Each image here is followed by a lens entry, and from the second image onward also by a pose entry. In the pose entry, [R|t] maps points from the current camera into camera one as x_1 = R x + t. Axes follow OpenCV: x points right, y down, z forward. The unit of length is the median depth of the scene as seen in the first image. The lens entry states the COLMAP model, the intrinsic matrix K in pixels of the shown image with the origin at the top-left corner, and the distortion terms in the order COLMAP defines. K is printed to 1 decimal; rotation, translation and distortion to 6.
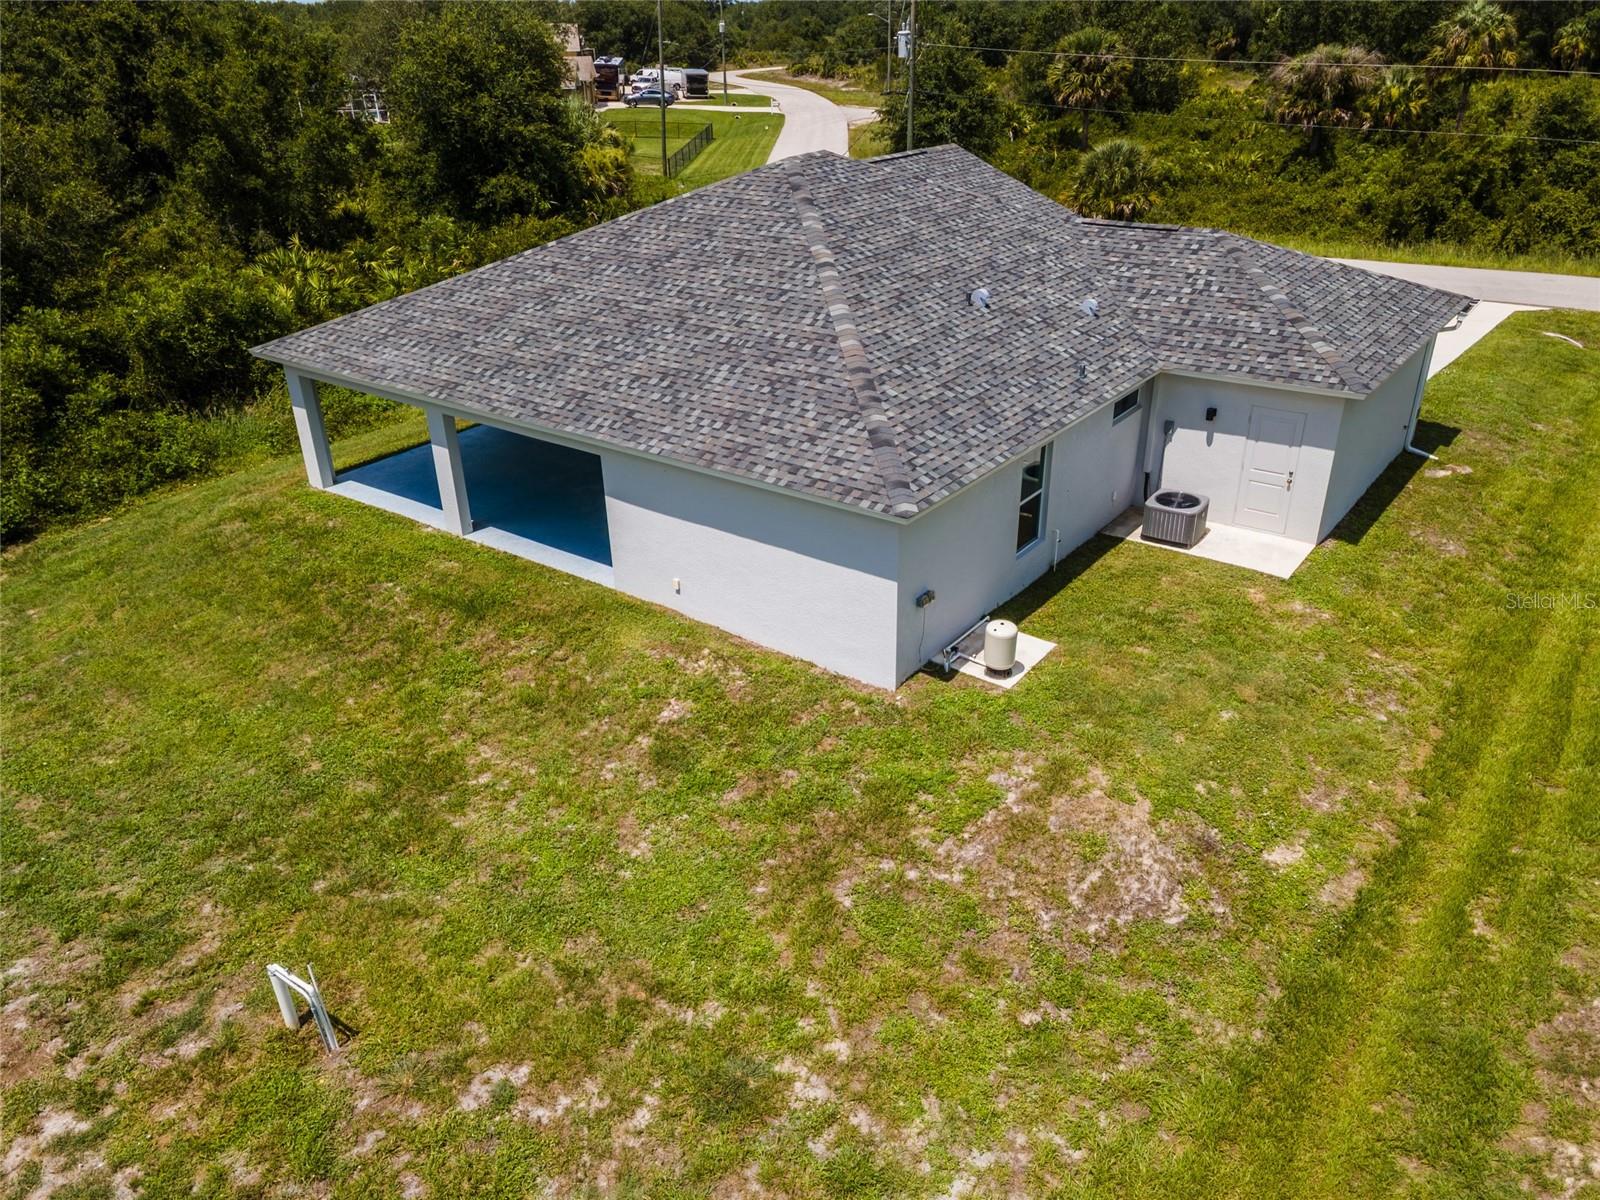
lens RADIAL K [[1170.1, 0, 793.5], [0, 1170.1, 599.3], [0, 0, 1]] dist [0.045212, 0.005500]
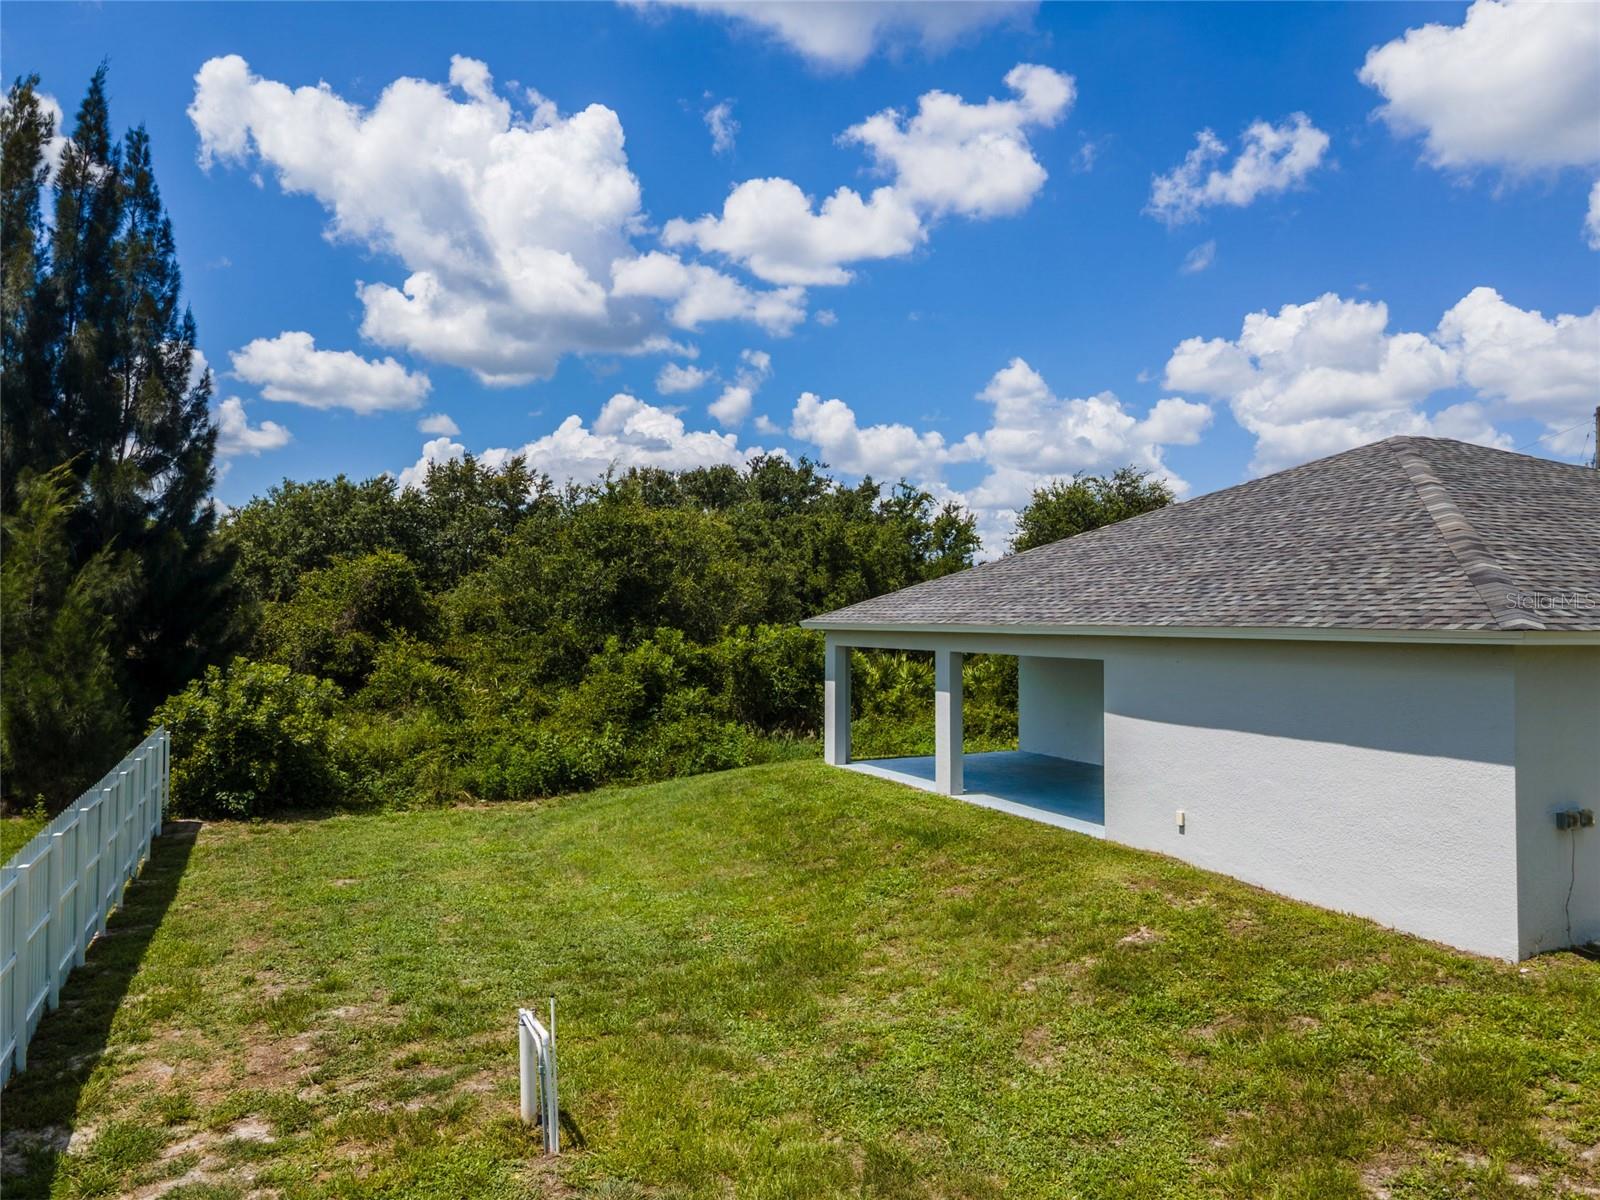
lens RADIAL K [[1170.1, 0, 793.5], [0, 1170.1, 599.3], [0, 0, 1]] dist [0.045212, 0.005500]
pose [[0.867220, 0.021566, -0.497458, 0.060605], [-0.246191, 0.886971, -0.390734, 0.226833], [0.432804, 0.461322, 0.774508, 0.246090]]
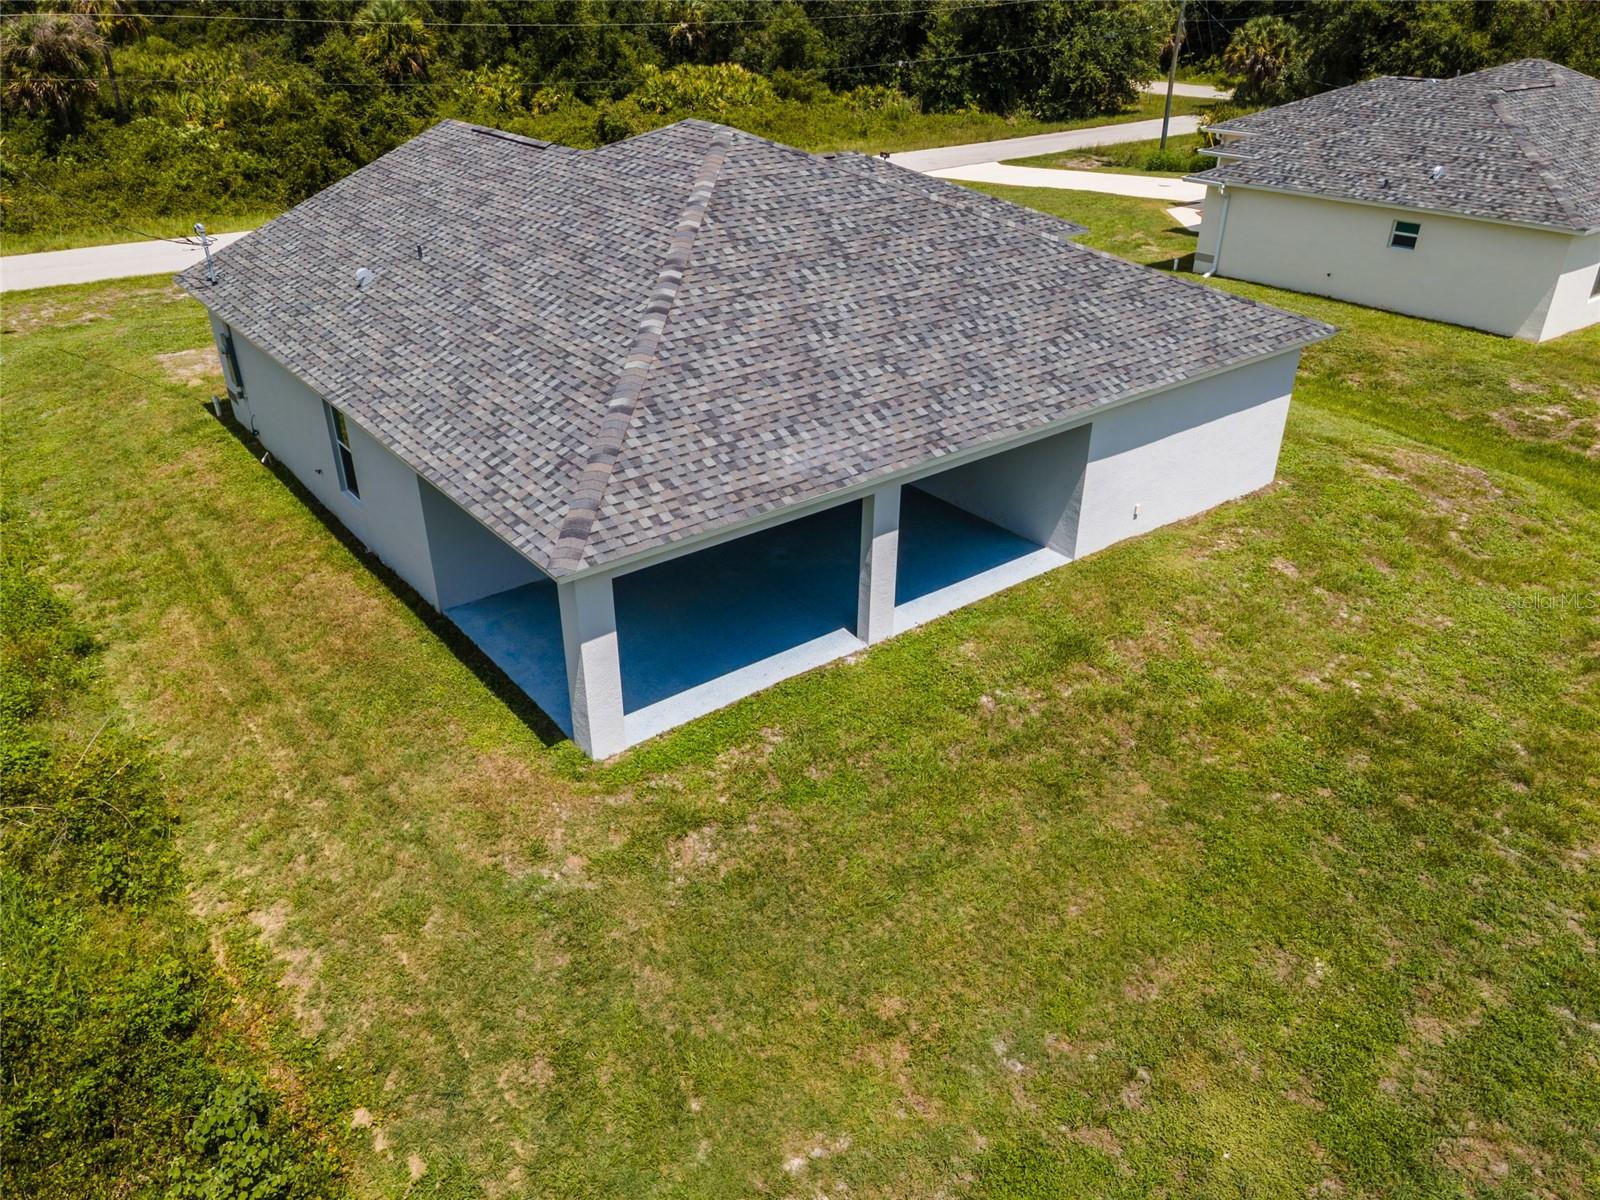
lens RADIAL K [[1170.1, 0, 793.5], [0, 1170.1, 599.3], [0, 0, 1]] dist [0.045212, 0.005500]
pose [[0.265081, -0.444205, 0.855812, -1.154081], [0.427601, 0.849671, 0.308571, -0.414005], [-0.864227, 0.284150, 0.415175, 0.878235]]
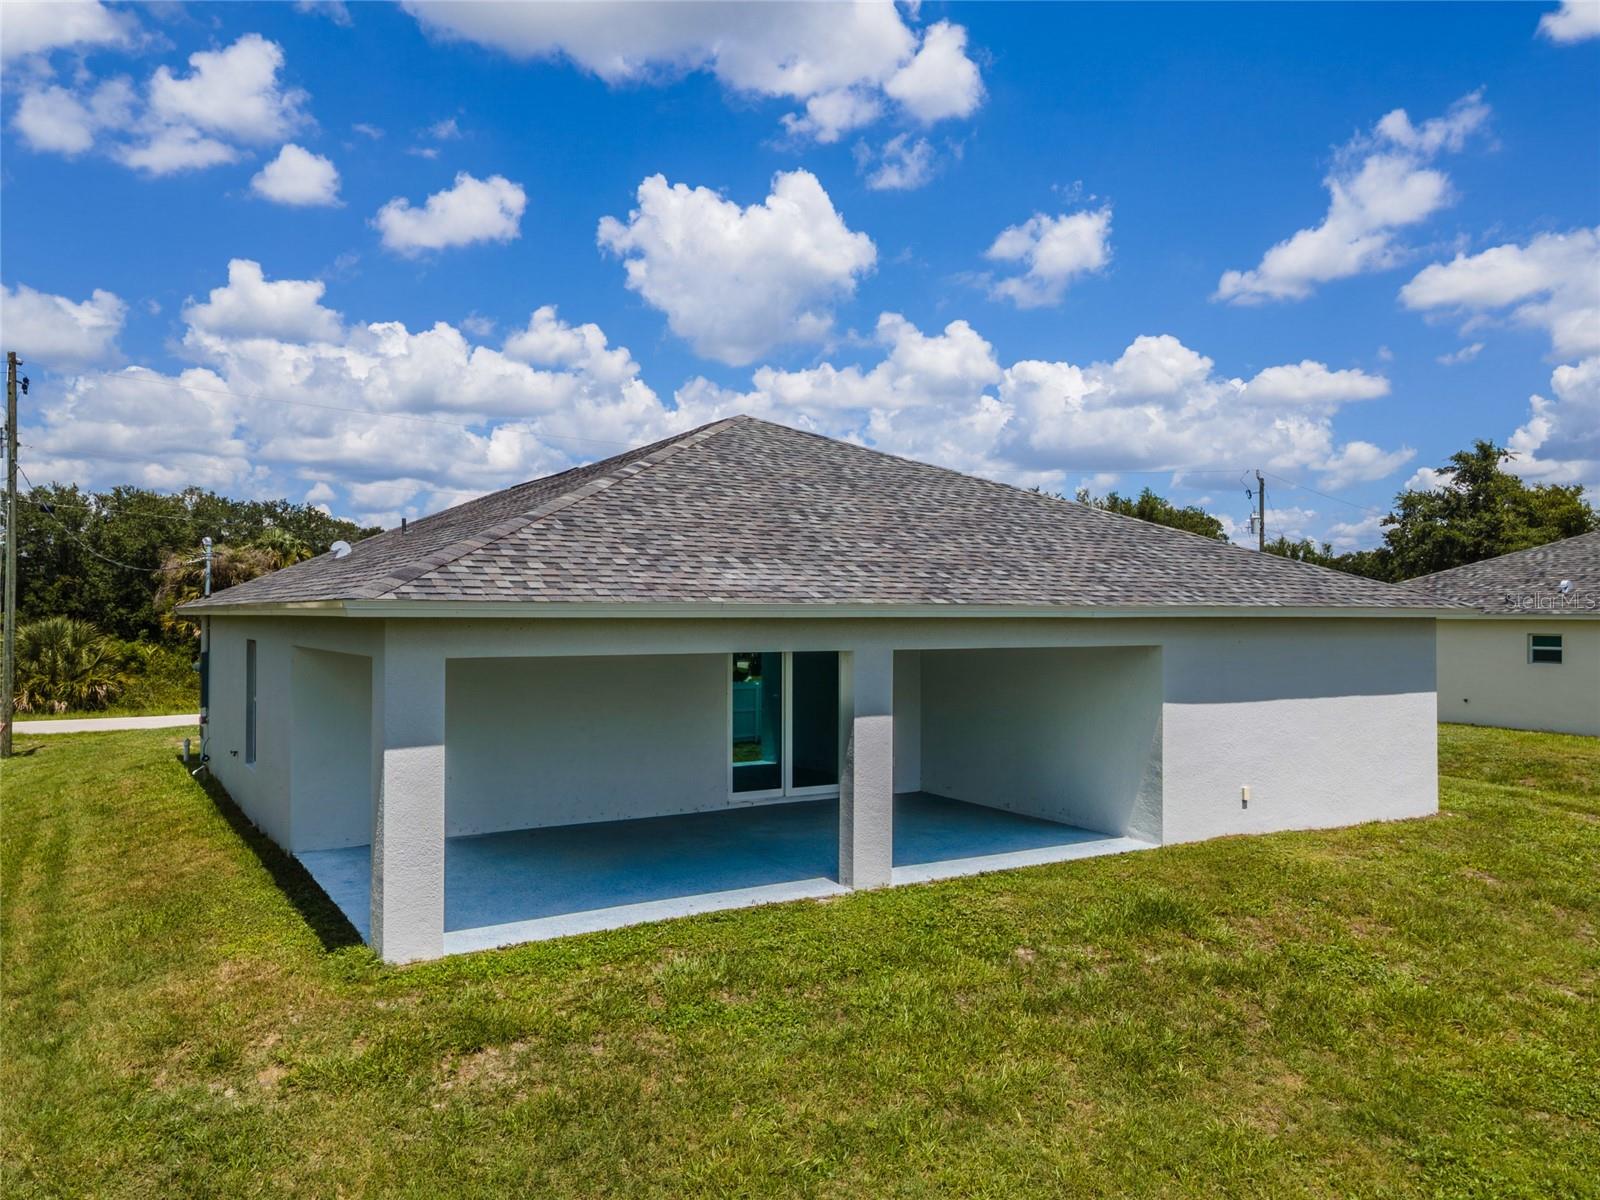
lens RADIAL K [[1170.1, 0, 793.5], [0, 1170.1, 599.3], [0, 0, 1]] dist [0.045212, 0.005500]
pose [[0.365800, 0.033292, 0.930098, -0.973268], [0.408512, 0.892201, -0.192600, -0.102834], [-0.836247, 0.450409, 0.312767, 0.977935]]
